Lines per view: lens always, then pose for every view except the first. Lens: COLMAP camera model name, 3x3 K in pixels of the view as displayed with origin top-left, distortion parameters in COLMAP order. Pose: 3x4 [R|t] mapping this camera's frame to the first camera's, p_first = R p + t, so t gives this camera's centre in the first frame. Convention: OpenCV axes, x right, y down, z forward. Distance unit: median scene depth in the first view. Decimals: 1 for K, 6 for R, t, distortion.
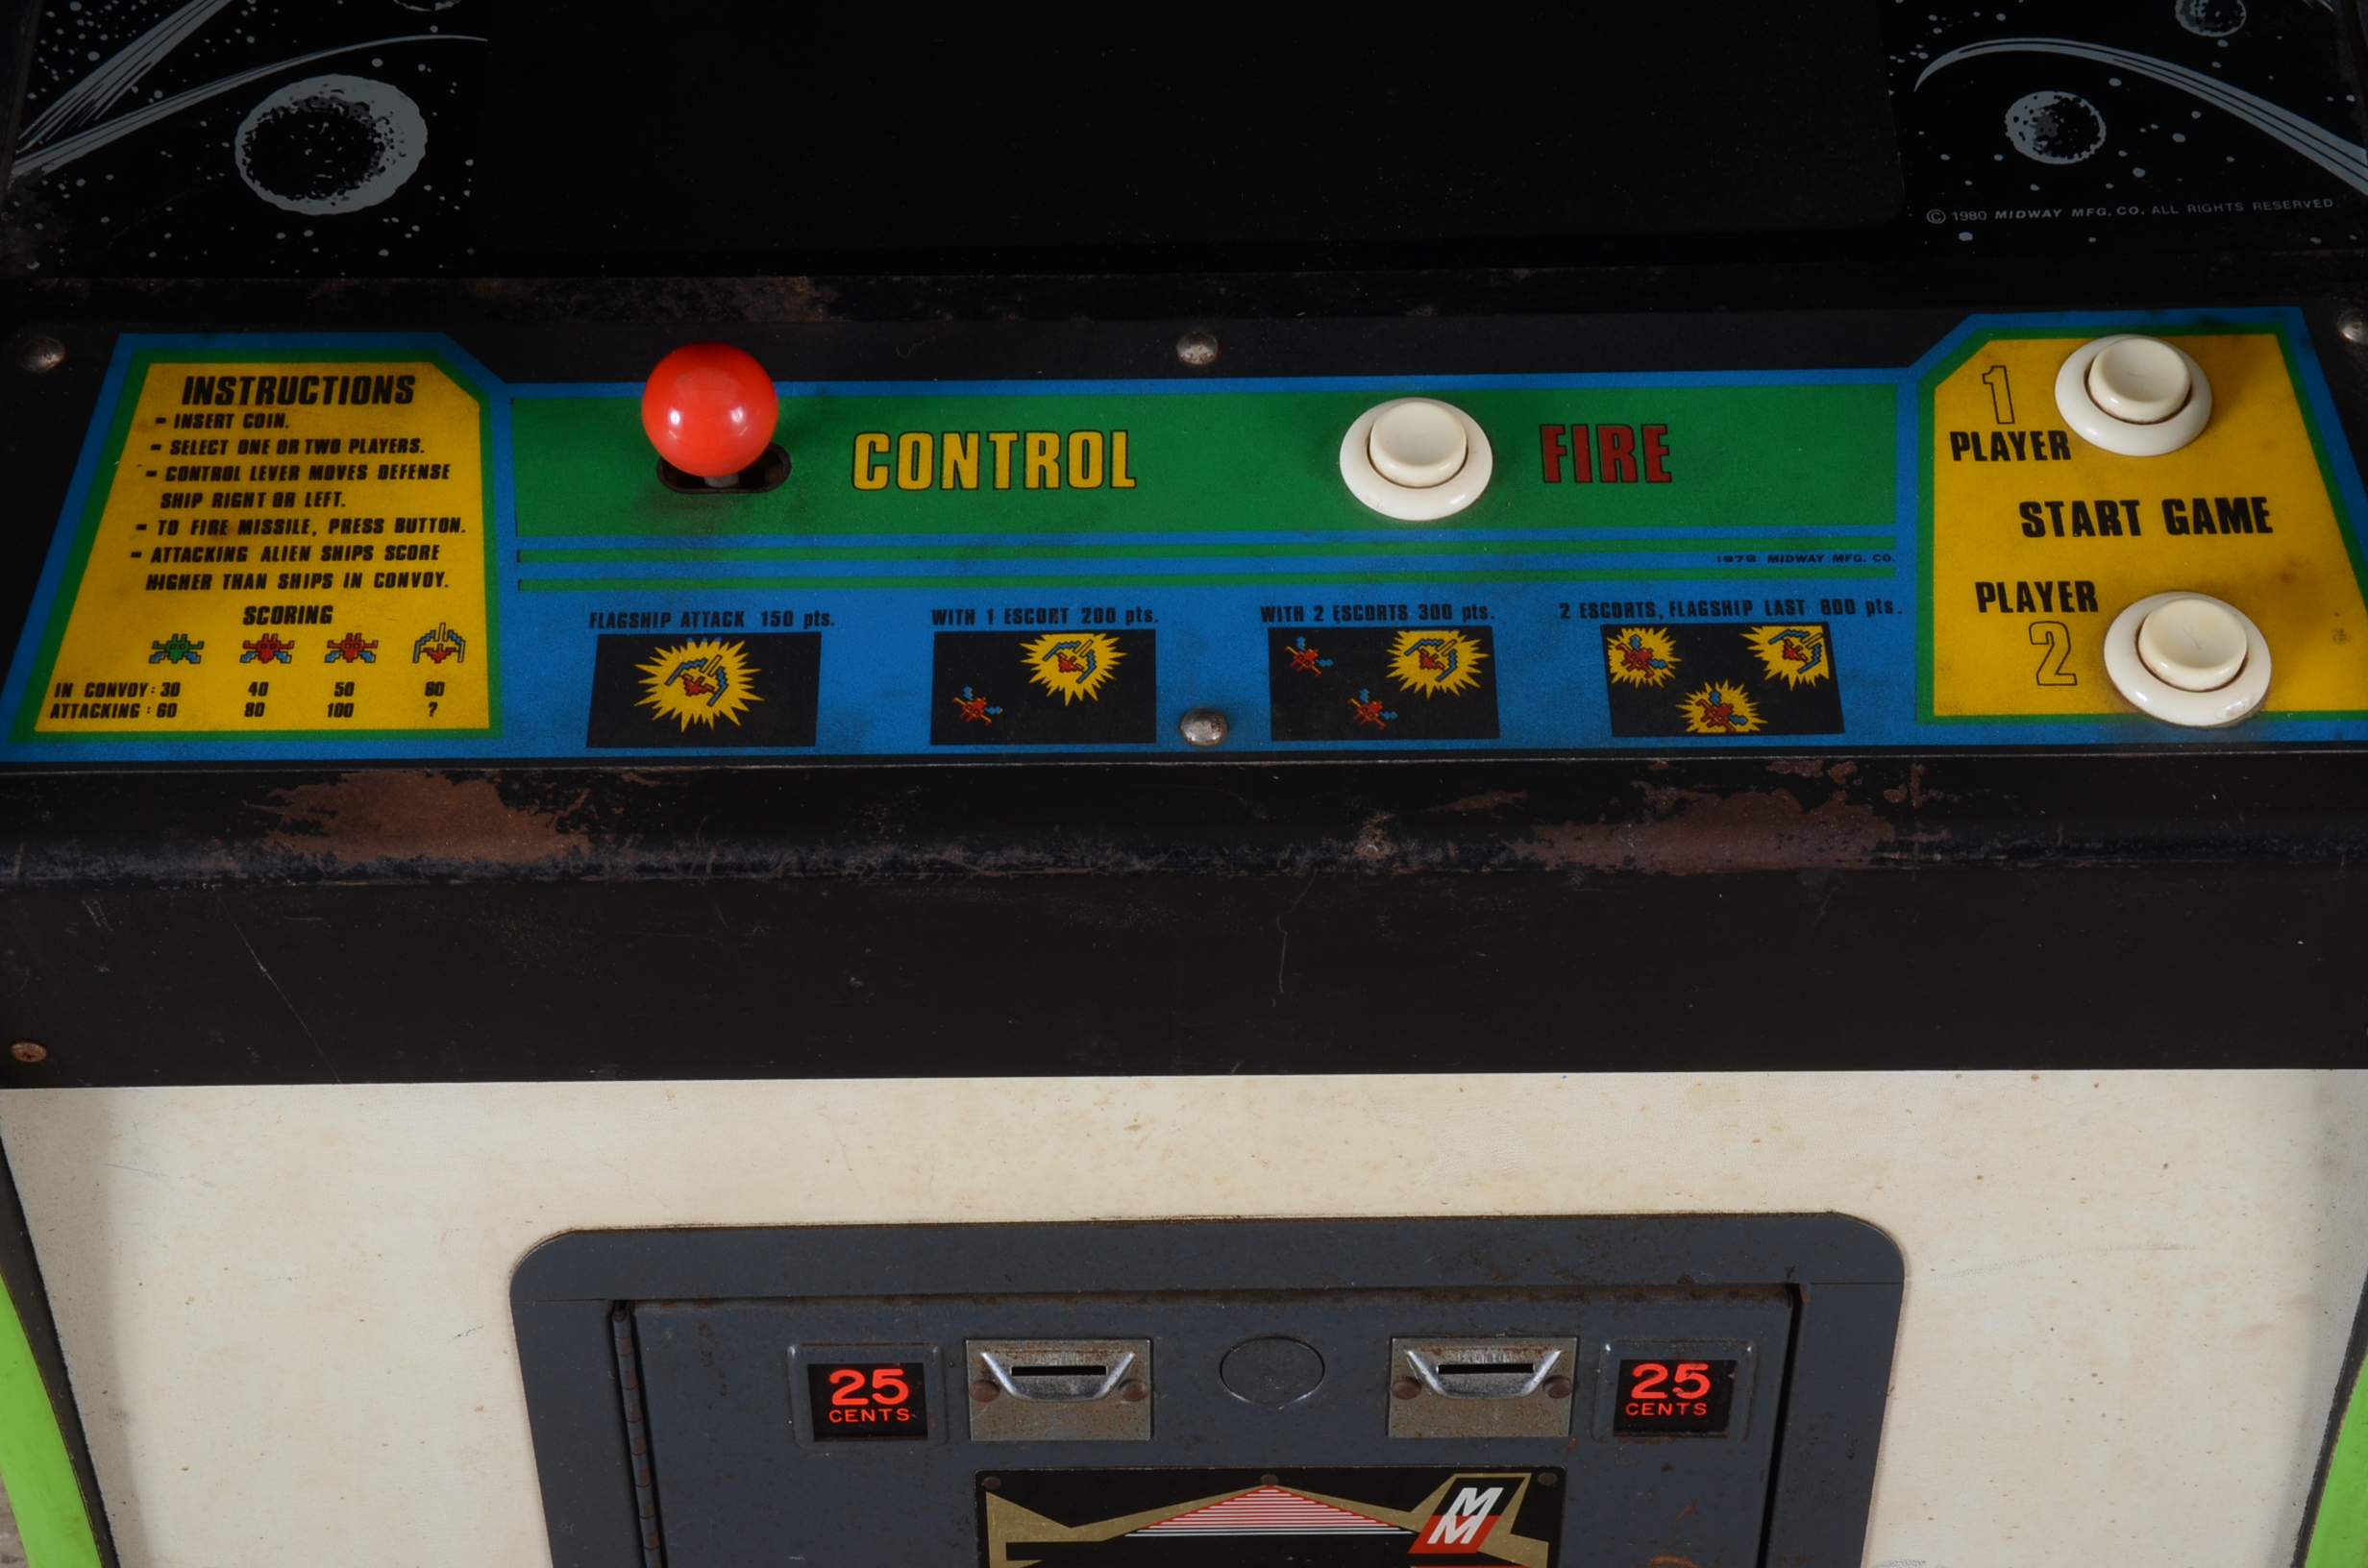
lens RADIAL K [[3624.9, 0, 1169.3], [0, 3624.9, 778.5], [0, 0, 1]] dist [0.174218, 0.000000]
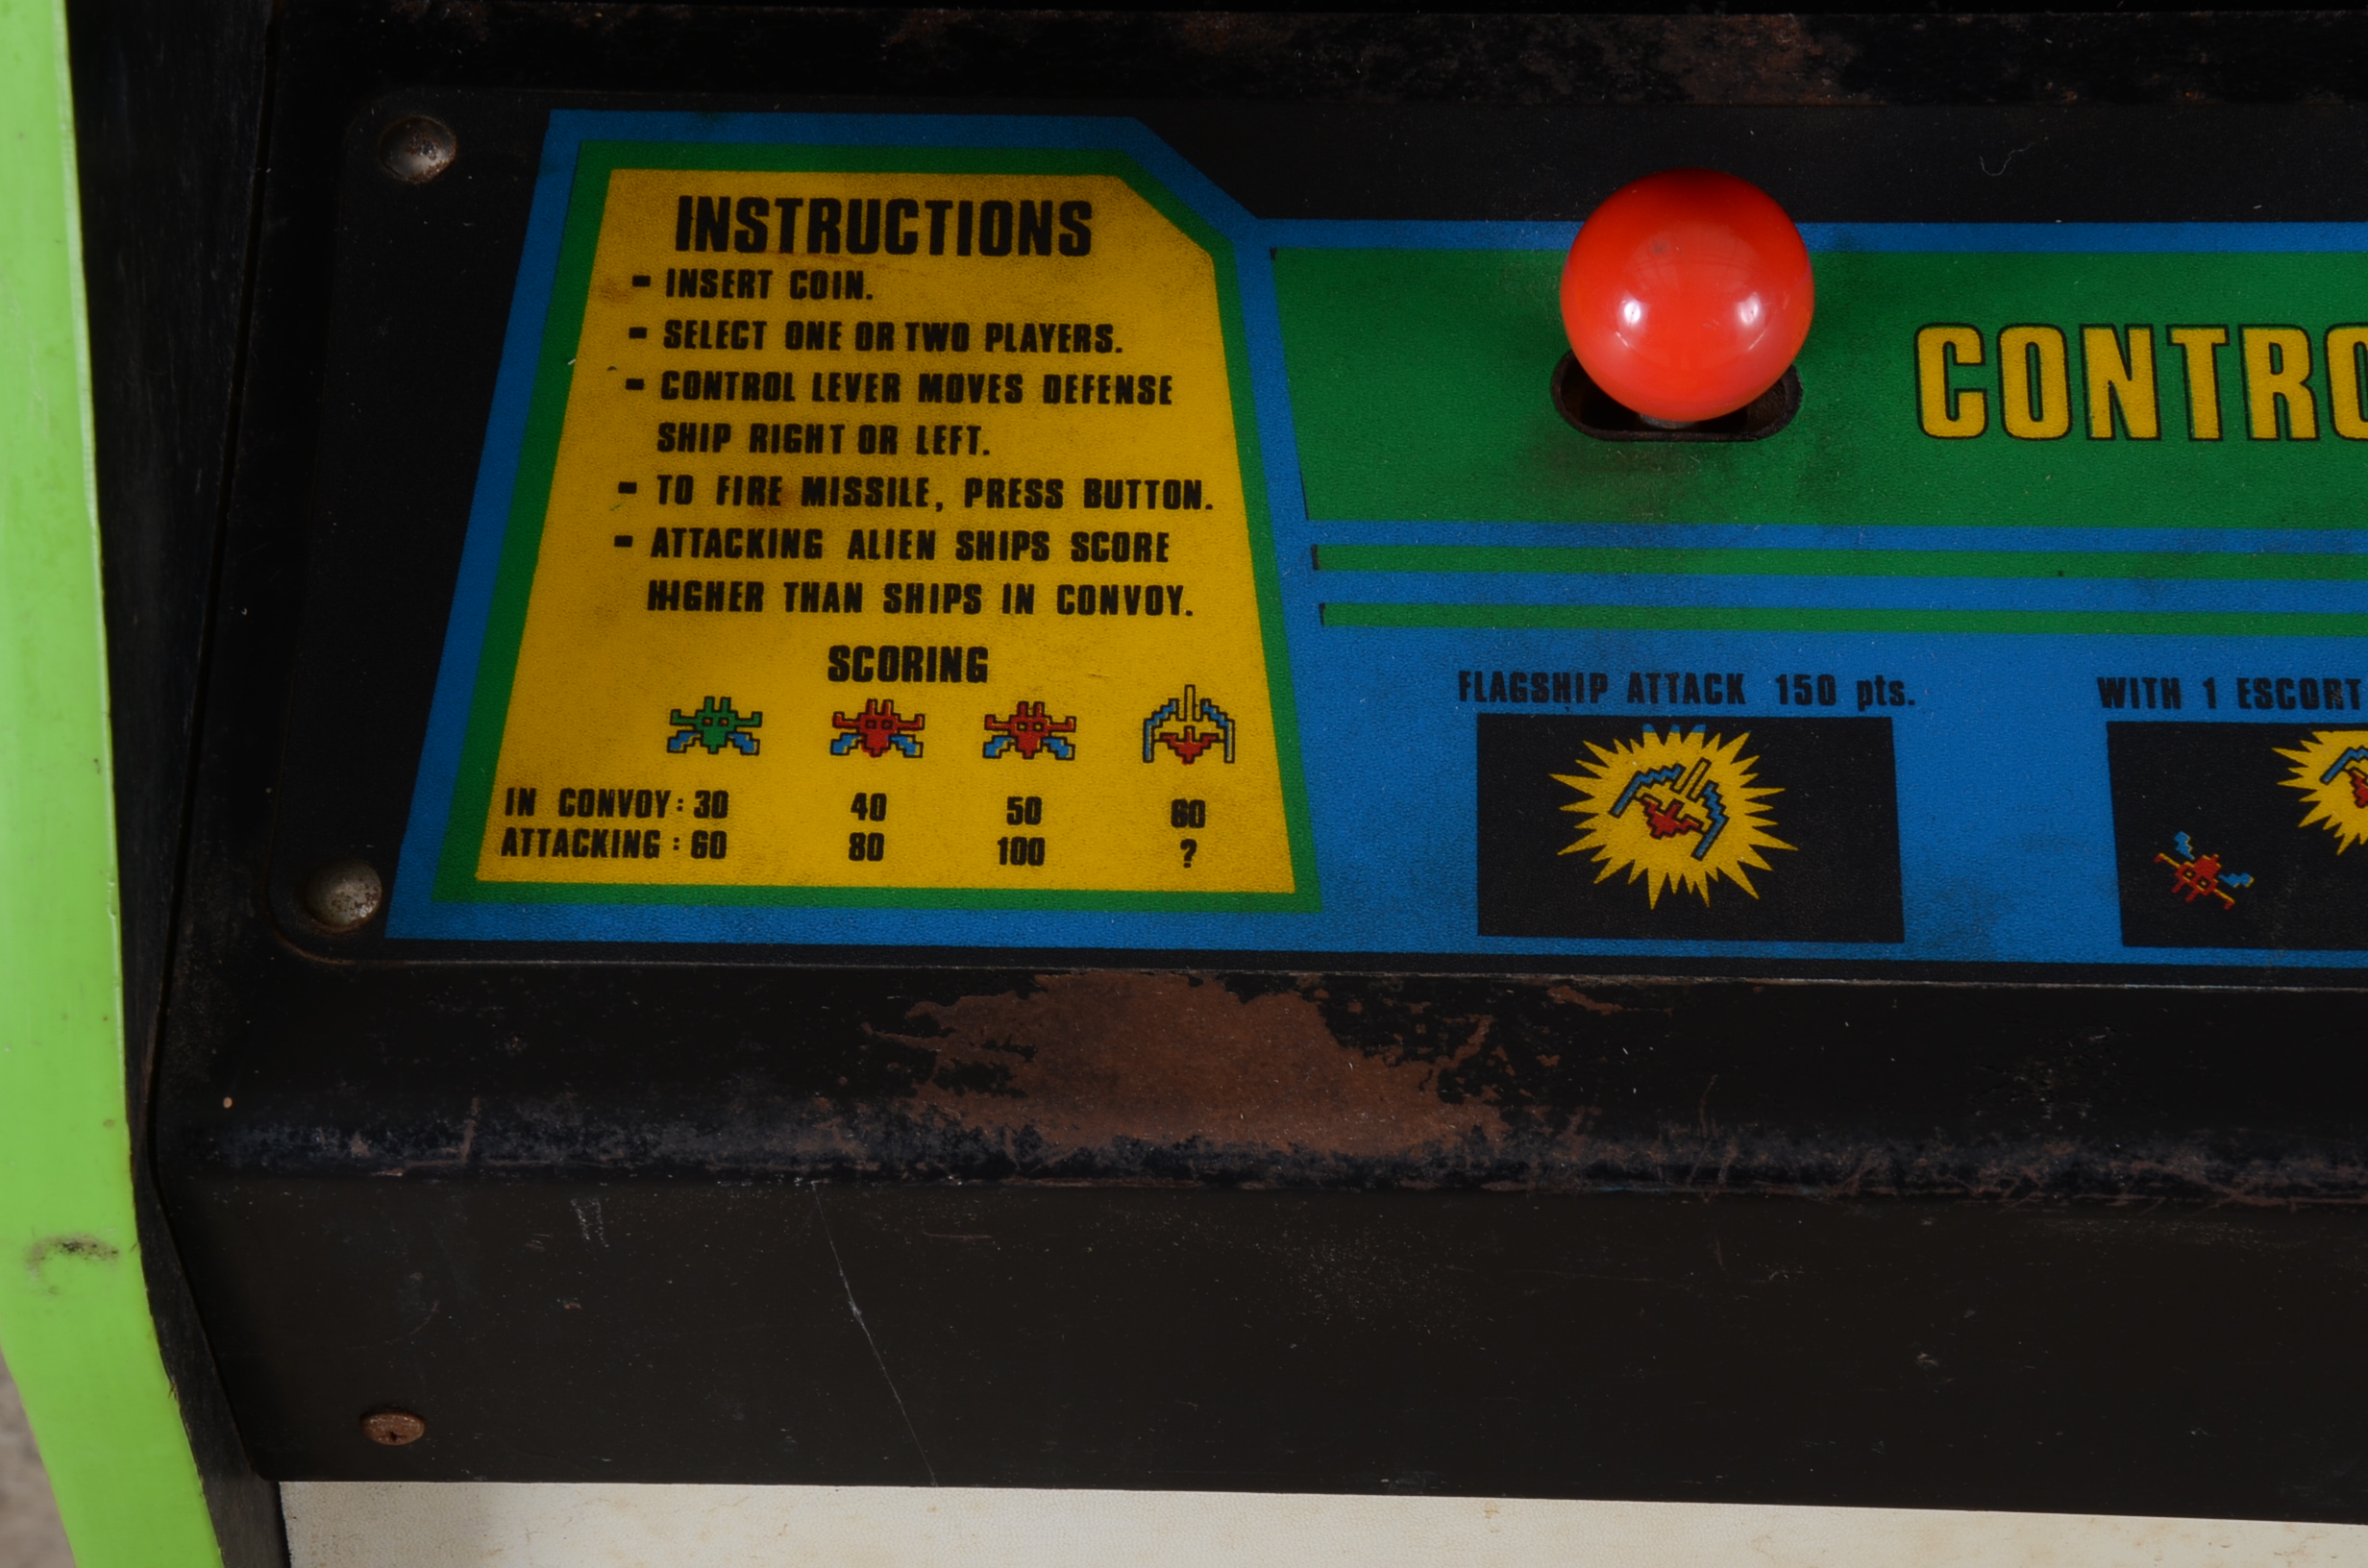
lens RADIAL K [[5879.2, 0, 1161.5], [0, 5879.2, 801.1], [0, 0, 1]] dist [0.464741, 0.000000]
pose [[0.999685, 0.022750, -0.010584, -0.190372], [-0.022052, 0.997835, 0.061961, -0.078322], [0.011971, -0.061708, 0.998022, 0.121703]]
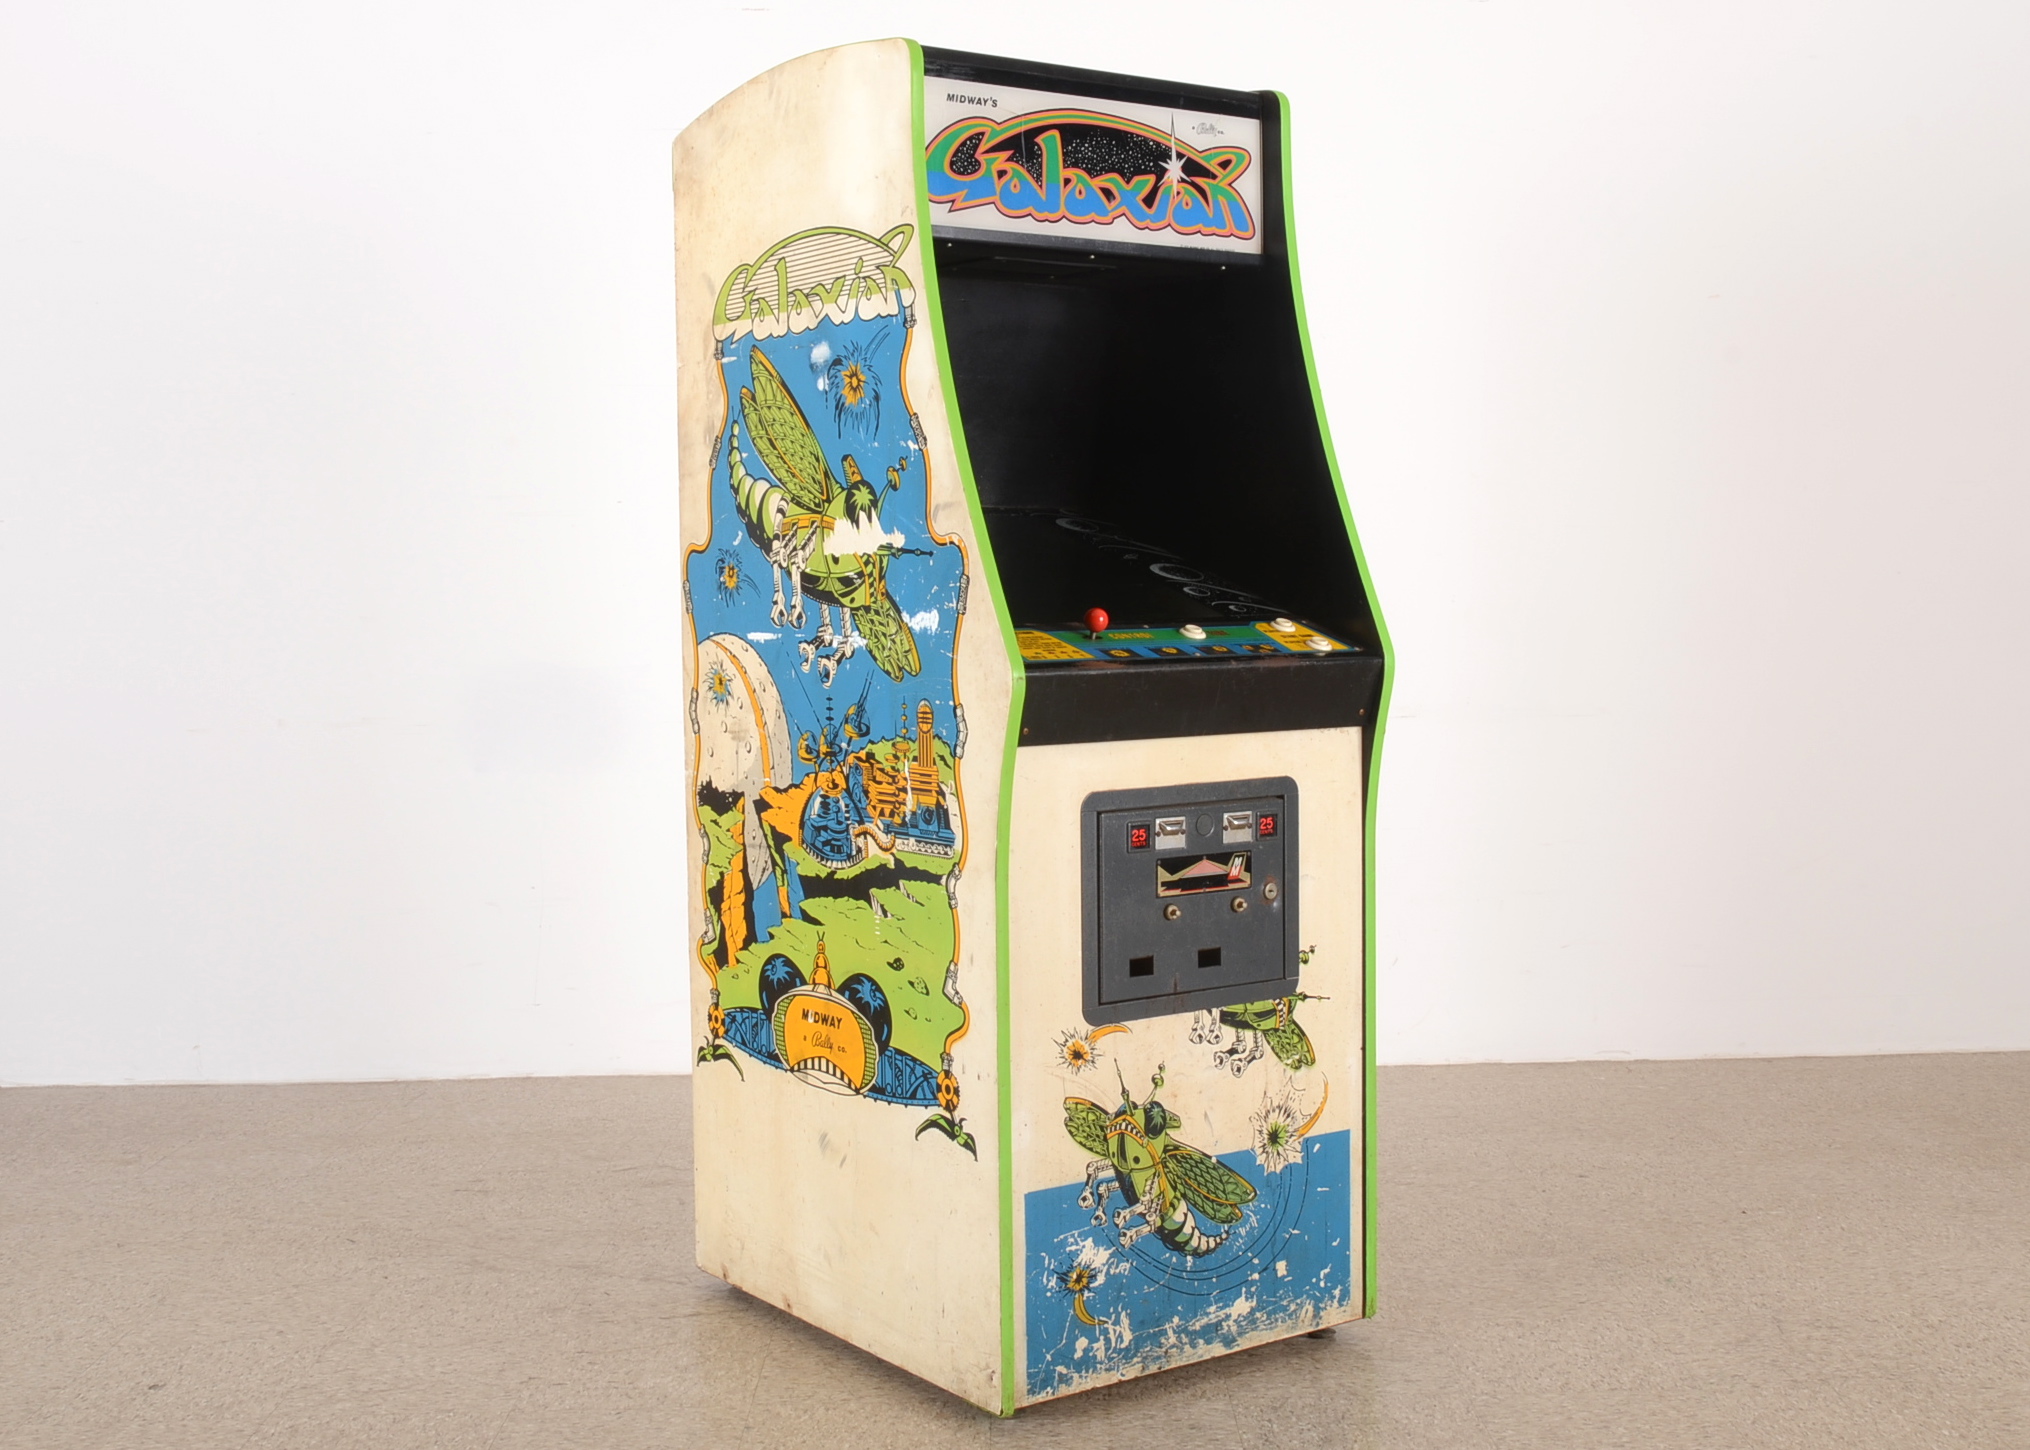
lens RADIAL K [[2419.5, 0, 1089.2], [0, 2419.5, 675.0], [0, 0, 1]] dist [-0.024236, 0.000000]
pose [[0.805384, -0.025758, 0.592194, -2.273200], [0.365056, 0.808661, -0.461303, 1.626426], [-0.467002, 0.587710, 0.660686, -1.340575]]
